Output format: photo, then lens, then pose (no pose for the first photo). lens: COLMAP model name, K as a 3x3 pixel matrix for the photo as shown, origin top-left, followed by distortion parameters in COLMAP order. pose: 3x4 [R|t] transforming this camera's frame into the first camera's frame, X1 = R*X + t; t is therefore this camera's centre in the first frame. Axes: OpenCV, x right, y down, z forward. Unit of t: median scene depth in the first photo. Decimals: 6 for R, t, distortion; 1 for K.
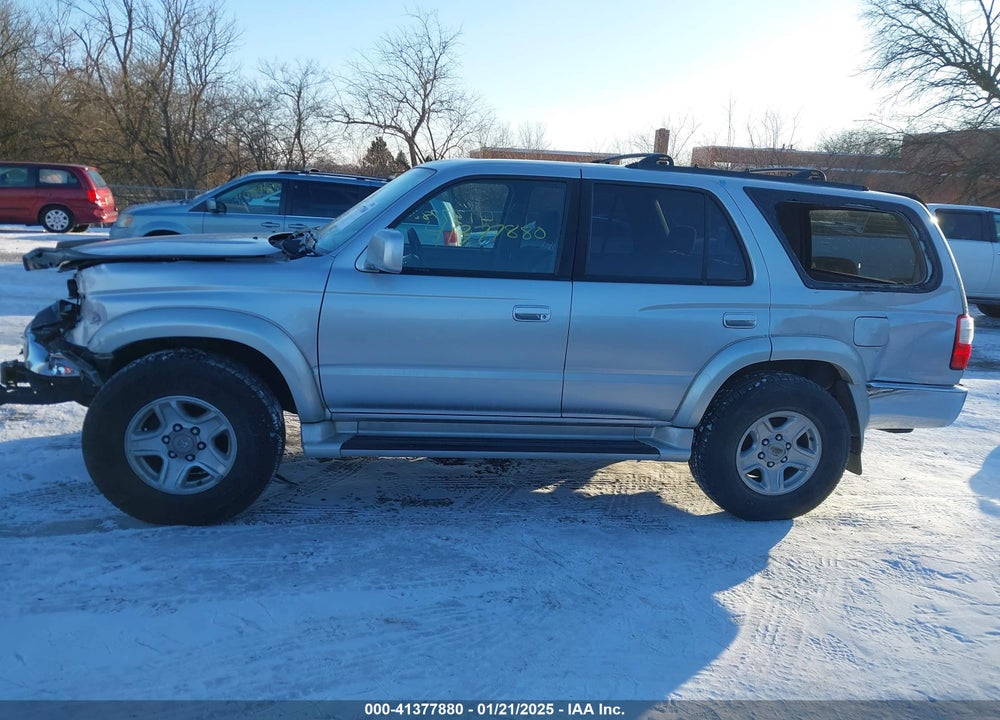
lens RADIAL K [[772.5, 0, 490.4], [0, 772.5, 362.3], [0, 0, 1]] dist [0.045859, -0.060929]
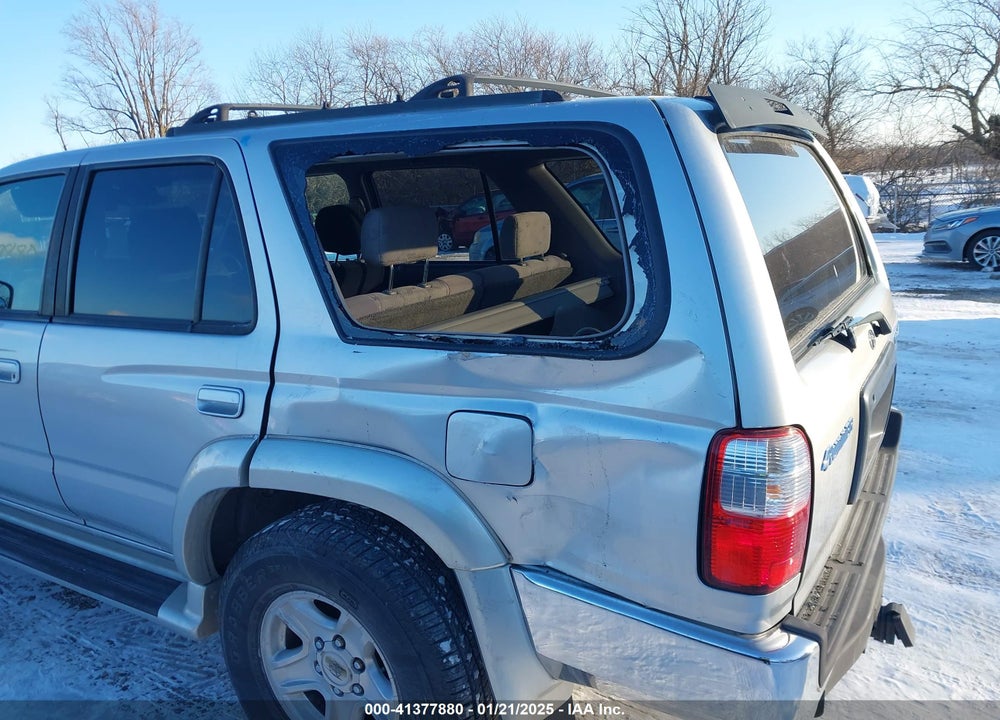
lens RADIAL K [[793.0, 0, 500.0], [0, 793.0, 360.0], [0, 0, 1]] dist [-0.005455, -0.010125]
pose [[0.734240, 0.039654, -0.677731, 0.775893], [-0.042150, 0.999029, 0.012789, -0.091275], [0.677580, 0.019176, 0.735199, 0.697536]]
